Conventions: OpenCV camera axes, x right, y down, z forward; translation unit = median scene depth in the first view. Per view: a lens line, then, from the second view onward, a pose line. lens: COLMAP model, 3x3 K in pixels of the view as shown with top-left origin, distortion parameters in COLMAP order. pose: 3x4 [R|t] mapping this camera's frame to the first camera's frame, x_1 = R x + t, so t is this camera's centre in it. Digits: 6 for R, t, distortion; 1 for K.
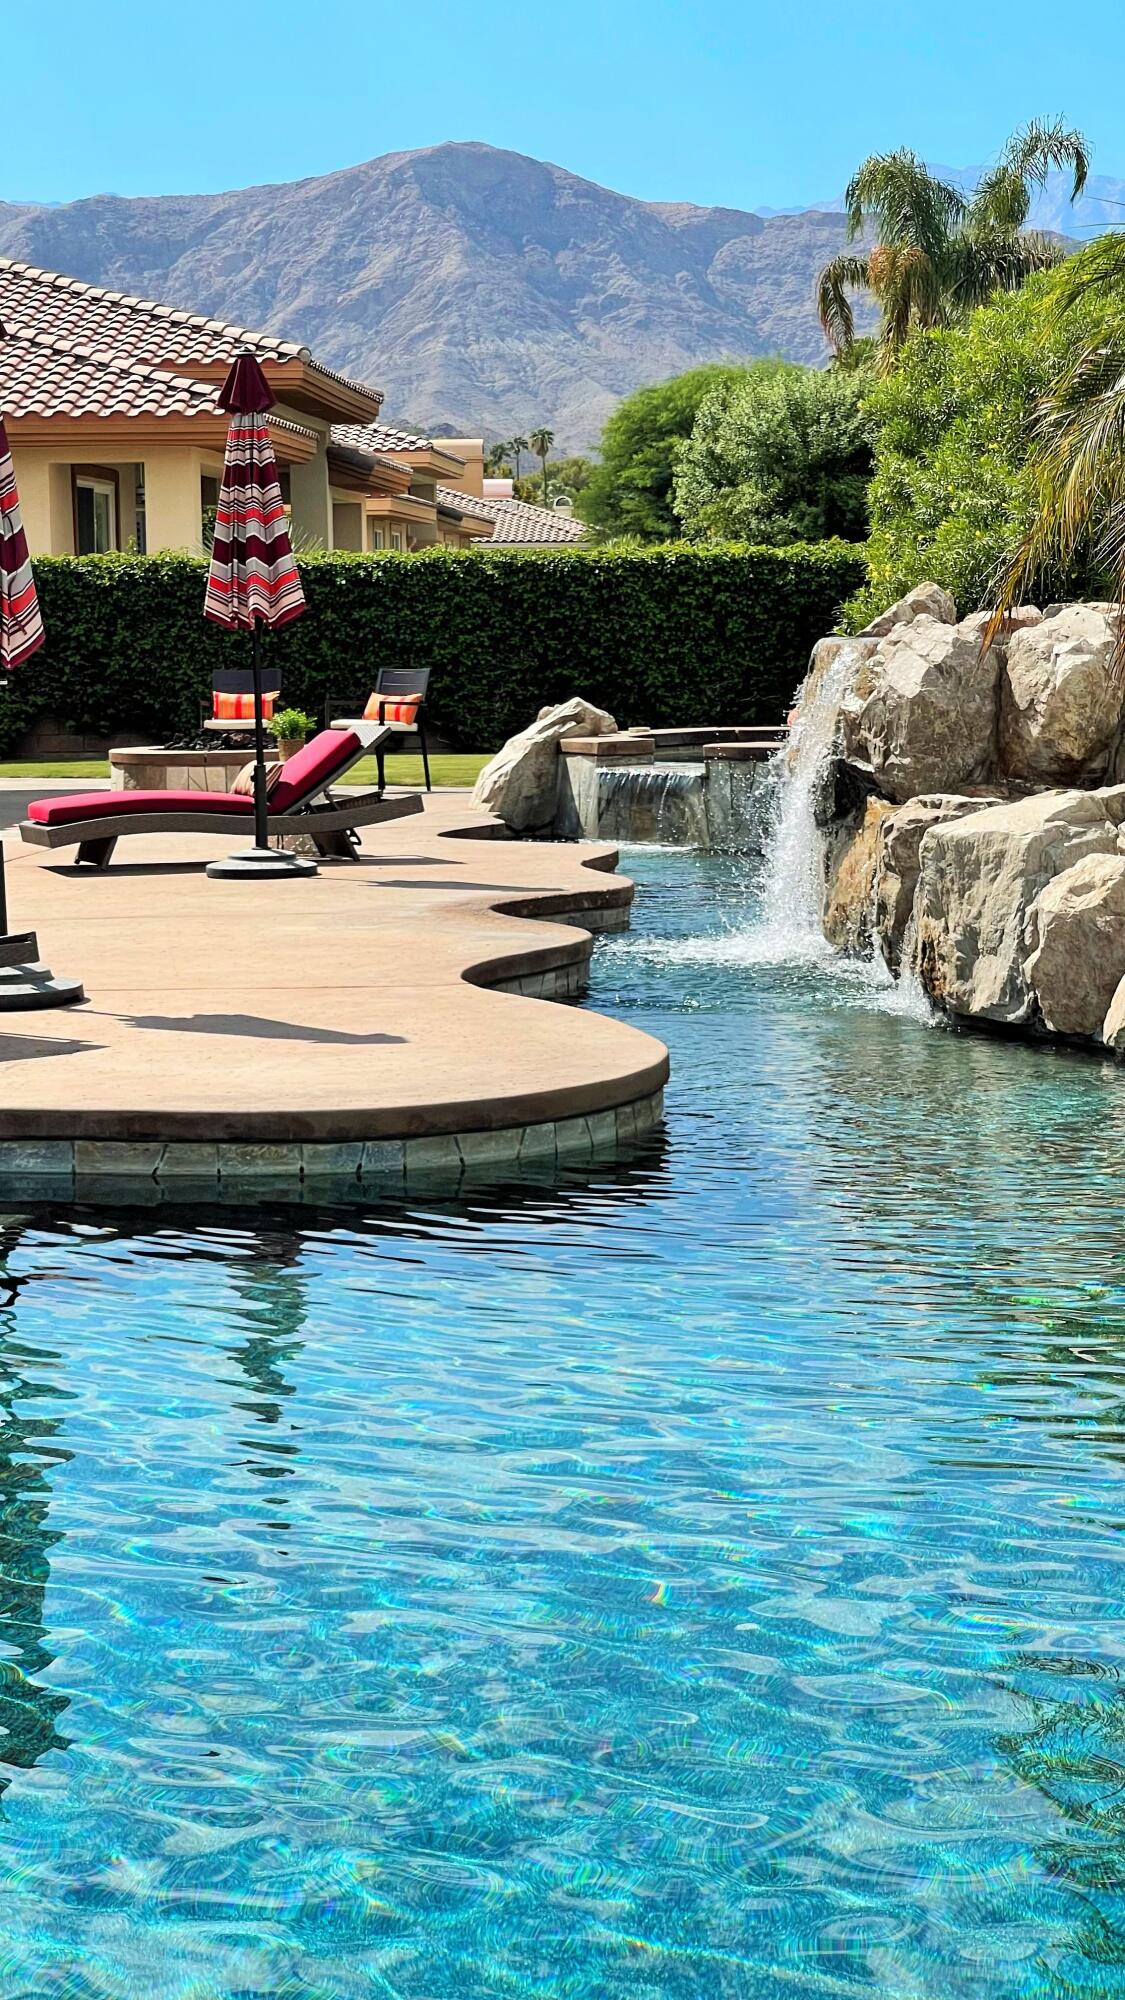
lens RADIAL K [[3756.2, 0, 544.0], [0, 3756.2, 999.9], [0, 0, 1]] dist [0.149647, 0.000000]
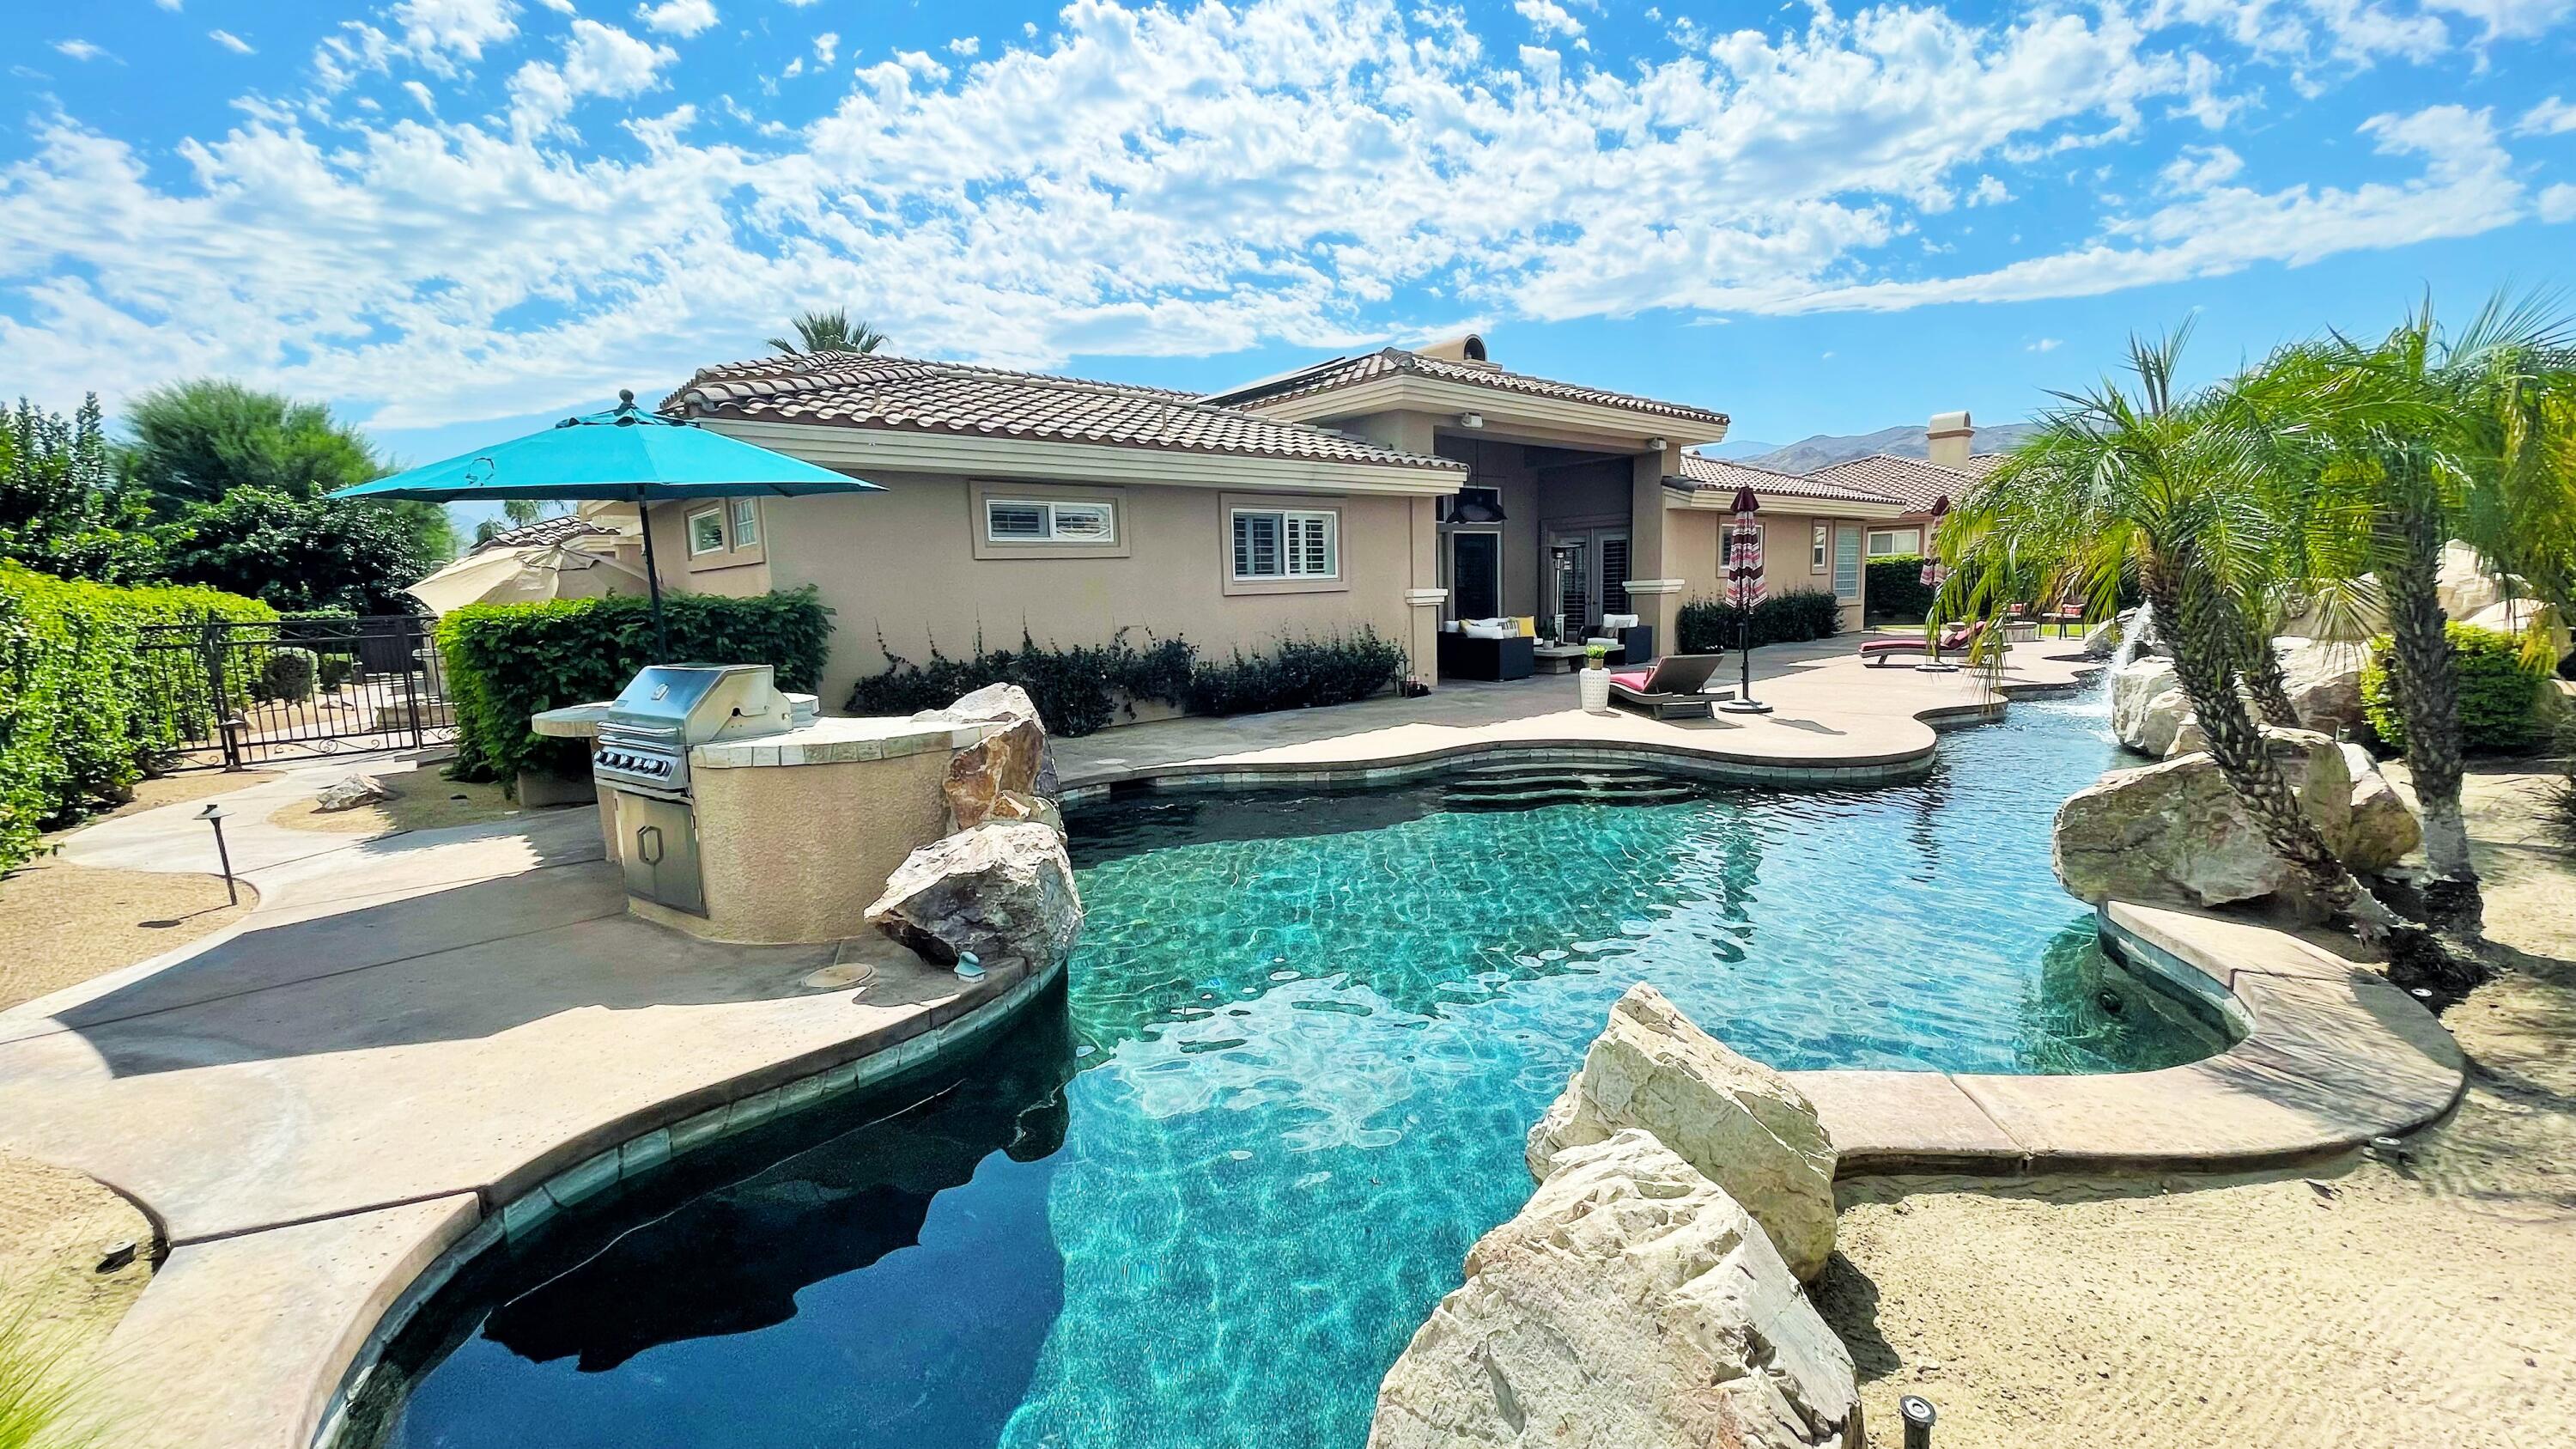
lens RADIAL K [[1032.5, 0, 1278.6], [0, 1032.5, 738.8], [0, 0, 1]] dist [0.002173, 0.000854]
pose [[0.700050, 0.096488, -0.707545, 0.143476], [-0.053915, 0.995143, 0.082363, -0.018189], [0.712056, -0.019511, 0.701852, 0.048251]]
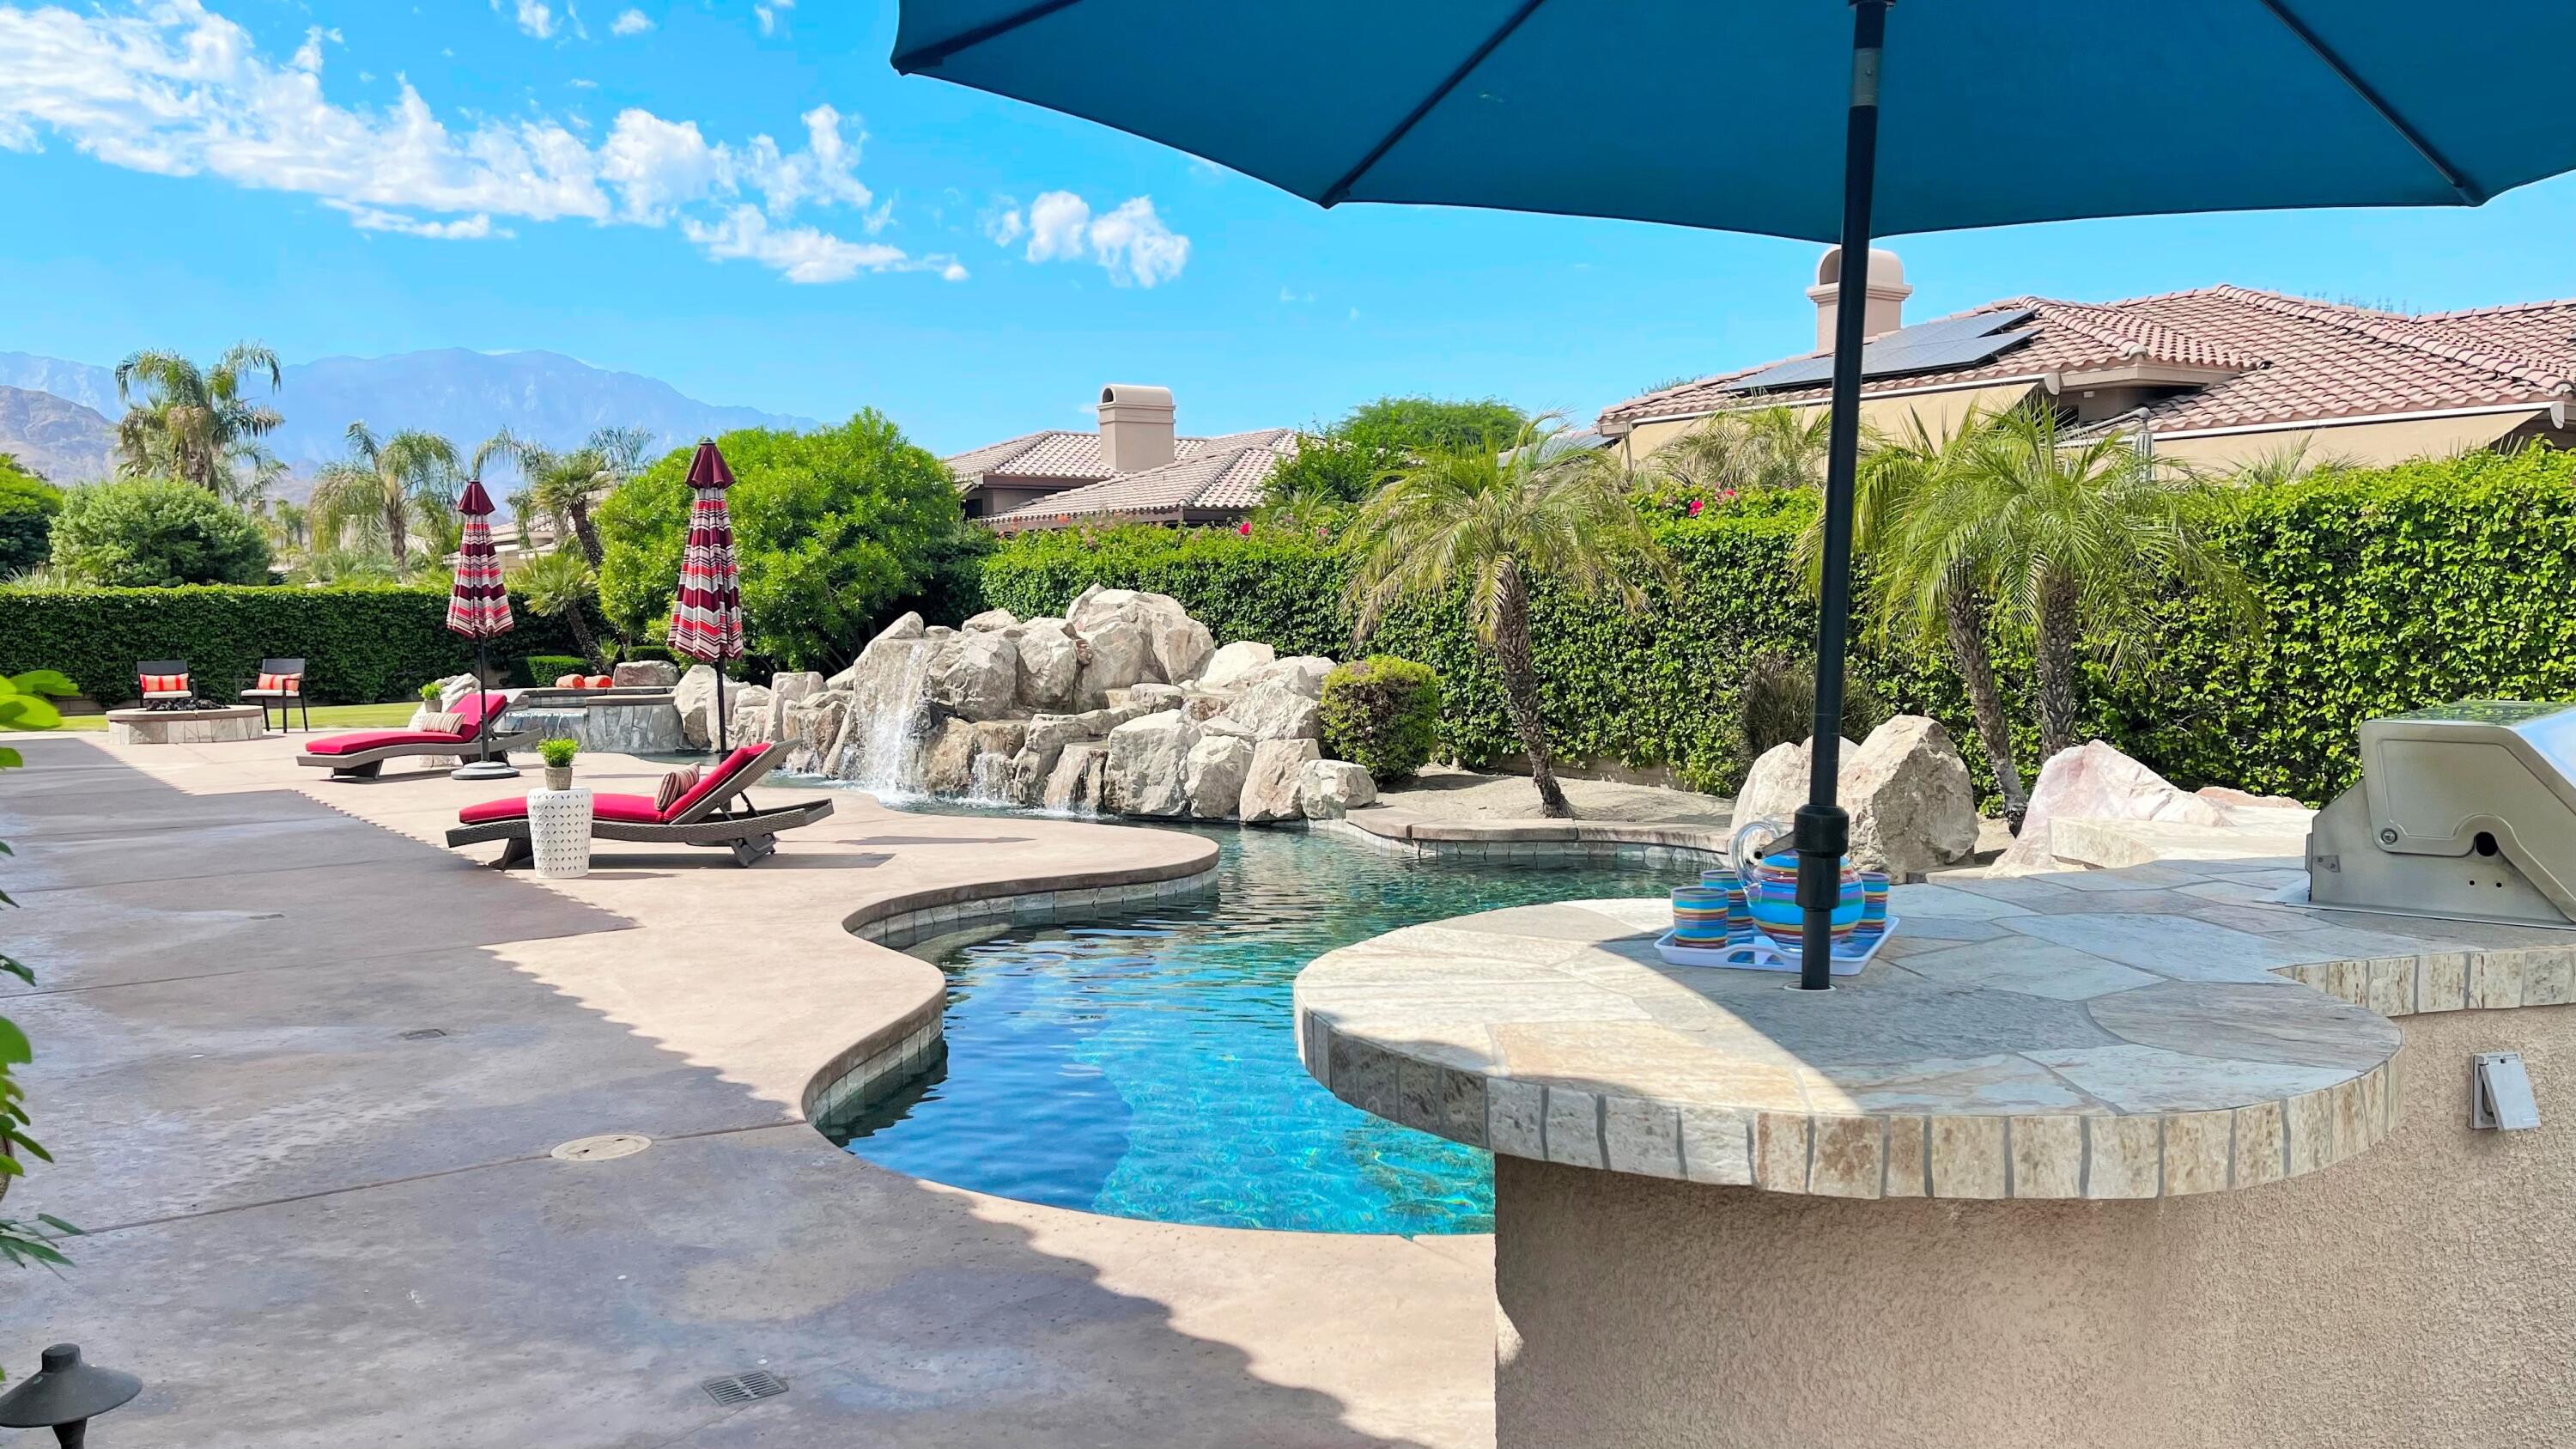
lens RADIAL K [[1961.1, 0, 1279.1], [0, 1961.1, 734.4], [0, 0, 1]] dist [0.065432, -0.072633]
pose [[0.771621, -0.039321, 0.634866, -0.366209], [0.067641, 0.997501, -0.020430, -0.009007], [-0.632476, 0.058707, 0.772352, 0.054017]]
